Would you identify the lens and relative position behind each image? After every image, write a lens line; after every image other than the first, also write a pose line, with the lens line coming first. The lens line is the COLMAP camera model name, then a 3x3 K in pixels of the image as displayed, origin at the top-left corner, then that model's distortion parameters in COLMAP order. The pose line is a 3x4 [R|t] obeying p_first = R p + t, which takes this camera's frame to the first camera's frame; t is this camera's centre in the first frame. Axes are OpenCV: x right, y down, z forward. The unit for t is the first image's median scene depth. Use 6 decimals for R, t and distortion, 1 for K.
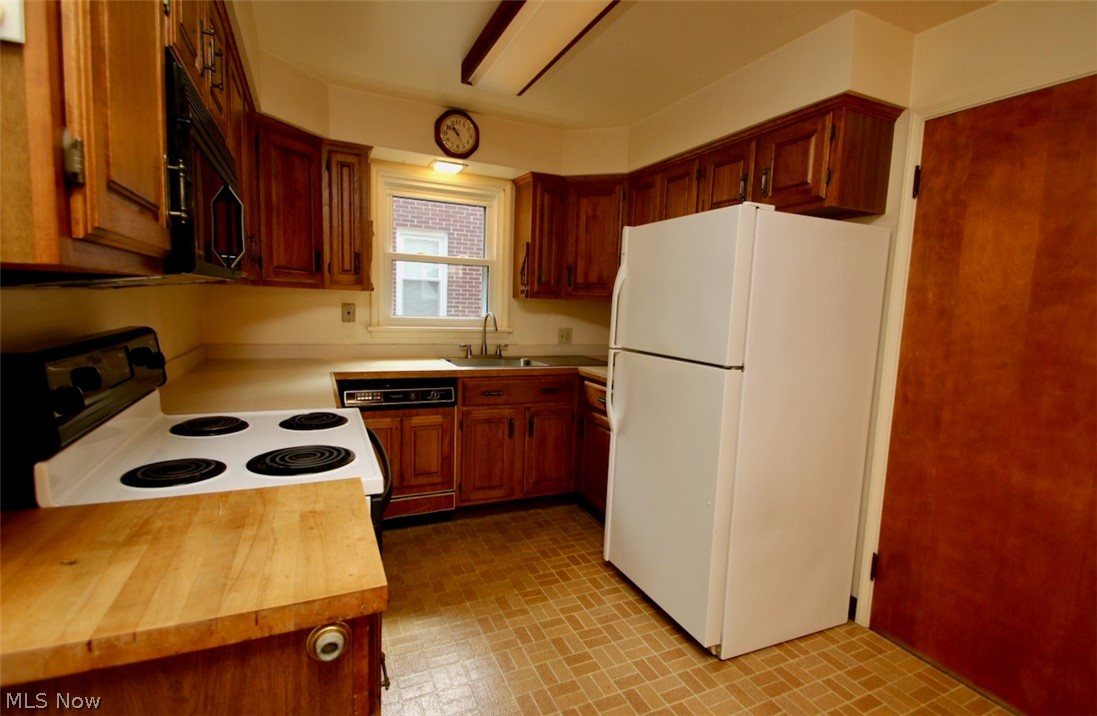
lens RADIAL K [[520.8, 0, 550.5], [0, 520.8, 361.7], [0, 0, 1]] dist [0.000855, 0.000011]
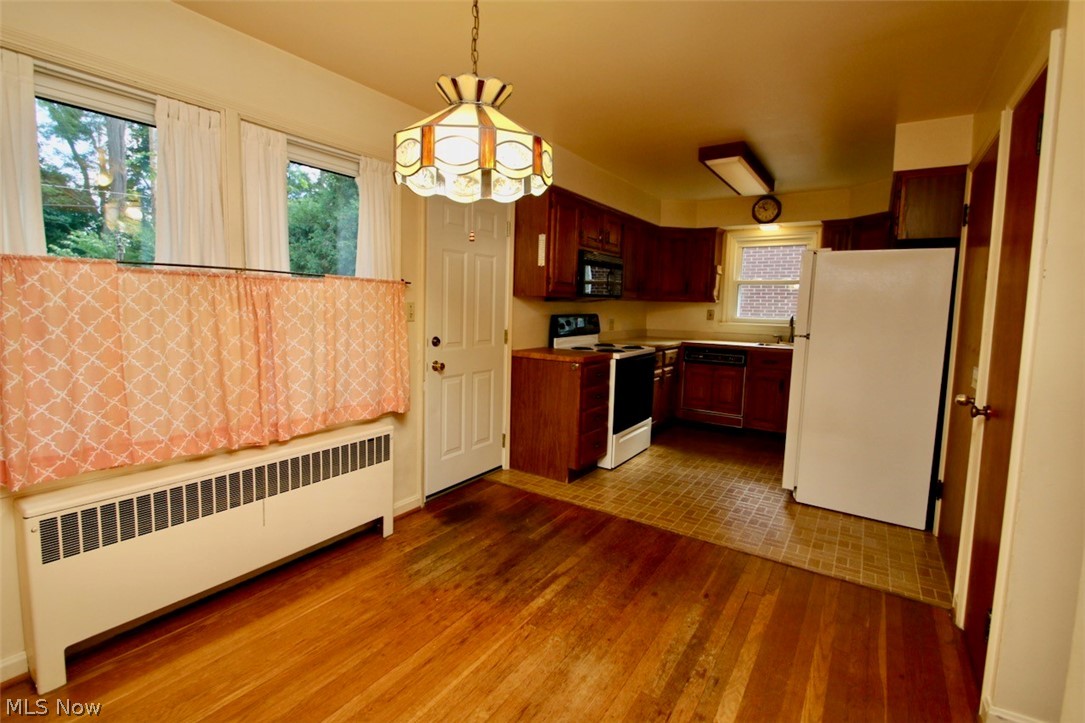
lens RADIAL K [[516.5, 0, 542.7], [0, 516.5, 357.2], [0, 0, 1]] dist [-0.000292, -0.000005]
pose [[0.528608, 0.063942, -0.846454, 0.895294], [-0.103718, 0.994553, 0.010358, 0.101672], [0.842506, 0.082317, 0.532361, -0.479405]]
